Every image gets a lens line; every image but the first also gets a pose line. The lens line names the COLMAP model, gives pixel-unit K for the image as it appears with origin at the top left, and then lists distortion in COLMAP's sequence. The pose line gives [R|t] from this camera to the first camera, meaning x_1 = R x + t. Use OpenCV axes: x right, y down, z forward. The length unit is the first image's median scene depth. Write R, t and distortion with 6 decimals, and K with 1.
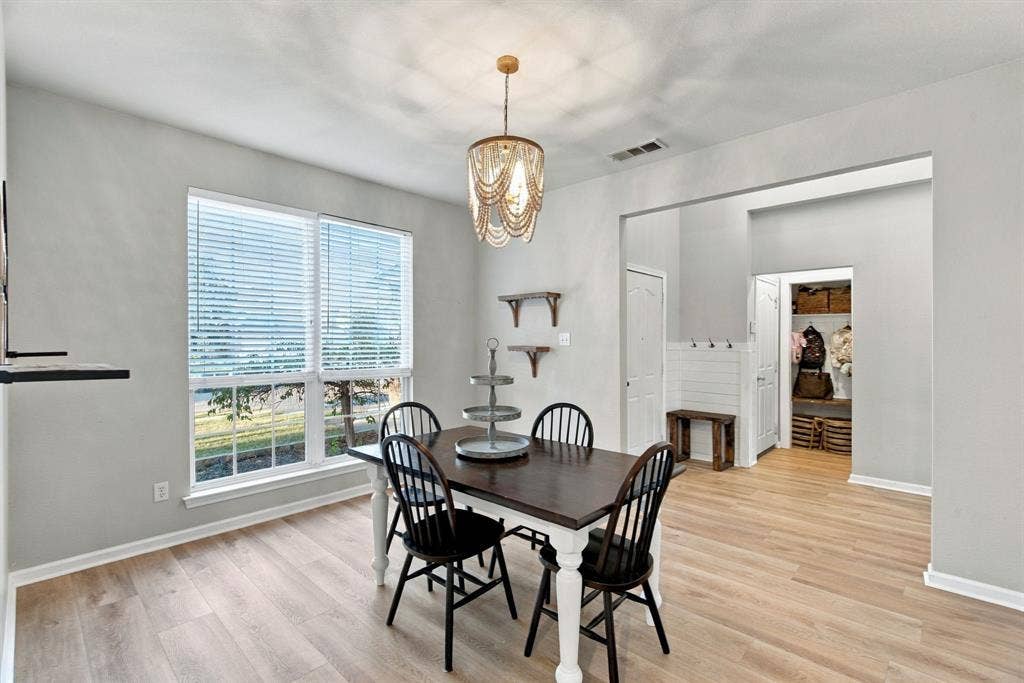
lens RADIAL K [[464.4, 0, 509.8], [0, 464.4, 339.0], [0, 0, 1]] dist [0.001883, 0.000174]
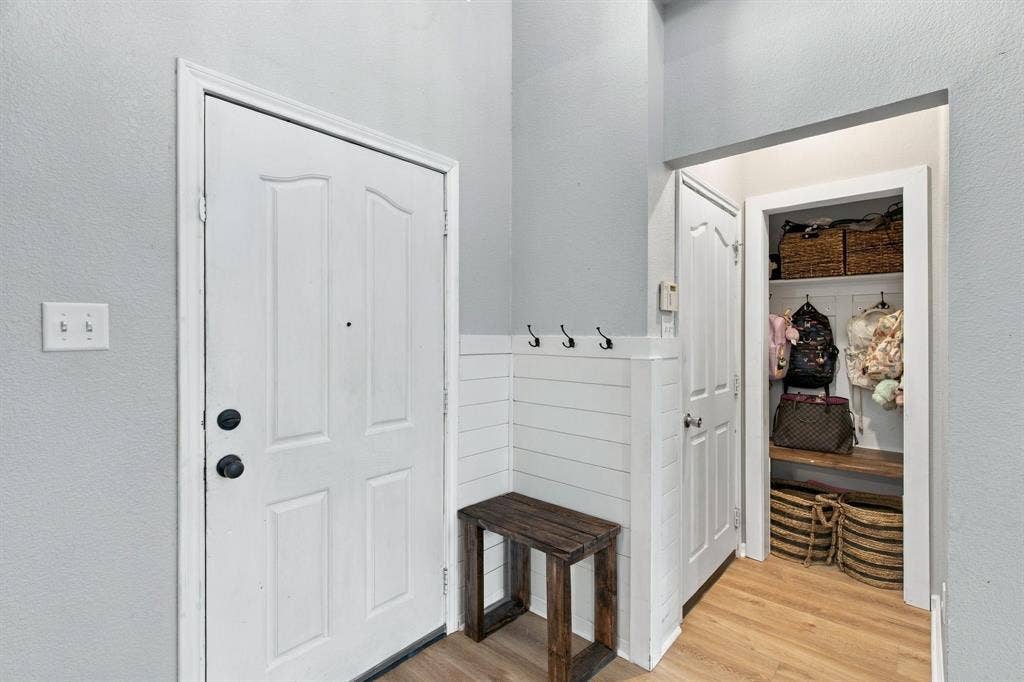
lens RADIAL K [[464.4, 0, 509.8], [0, 464.4, 338.5], [0, 0, 1]] dist [0.001883, 0.000174]
pose [[0.999779, -0.005277, 0.020372, 0.347452], [0.005200, 0.999979, 0.003790, 0.007494], [-0.020392, -0.003683, 0.999785, 0.554169]]
